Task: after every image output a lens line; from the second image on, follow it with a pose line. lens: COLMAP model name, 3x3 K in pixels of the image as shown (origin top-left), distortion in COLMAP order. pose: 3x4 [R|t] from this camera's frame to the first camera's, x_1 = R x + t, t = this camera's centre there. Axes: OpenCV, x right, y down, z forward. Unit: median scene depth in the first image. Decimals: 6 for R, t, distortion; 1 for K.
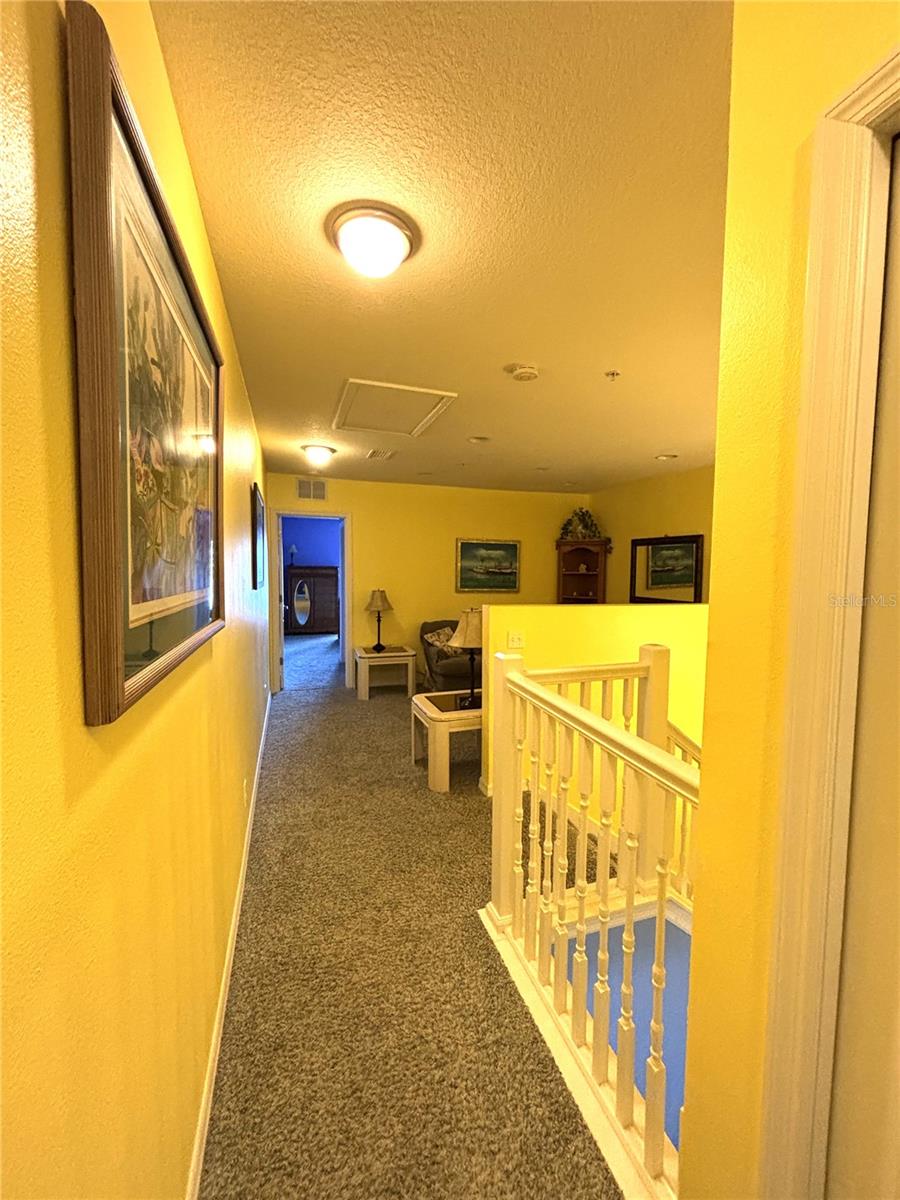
lens RADIAL K [[478.4, 0, 449.4], [0, 478.4, 598.7], [0, 0, 1]] dist [0.001896, -0.001350]
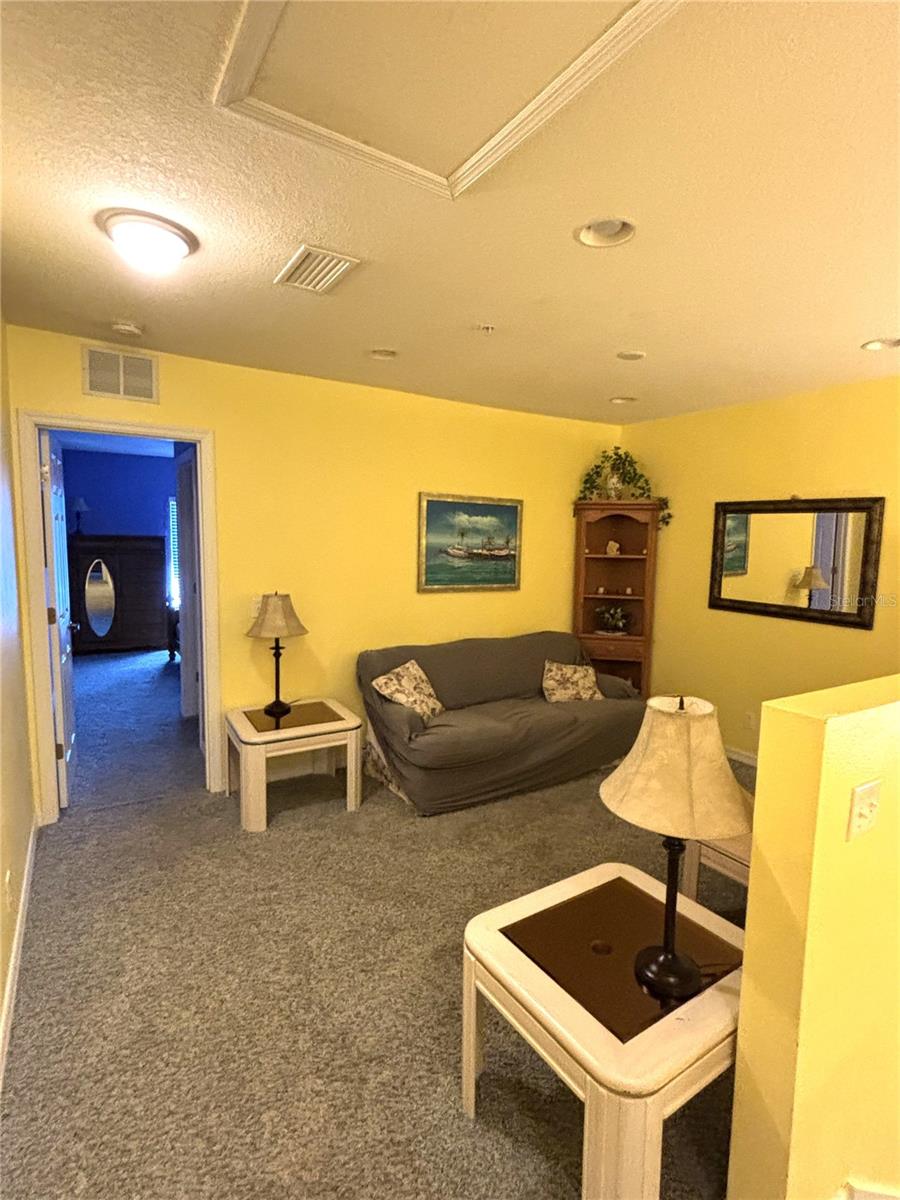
lens RADIAL K [[590.0, 0, 452.2], [0, 590.0, 597.7], [0, 0, 1]] dist [-0.002479, 0.000039]
pose [[0.970846, -0.014469, 0.239267, -0.107214], [0.004114, 0.999035, 0.043722, -0.036399], [-0.239669, -0.041463, 0.969969, 0.336780]]
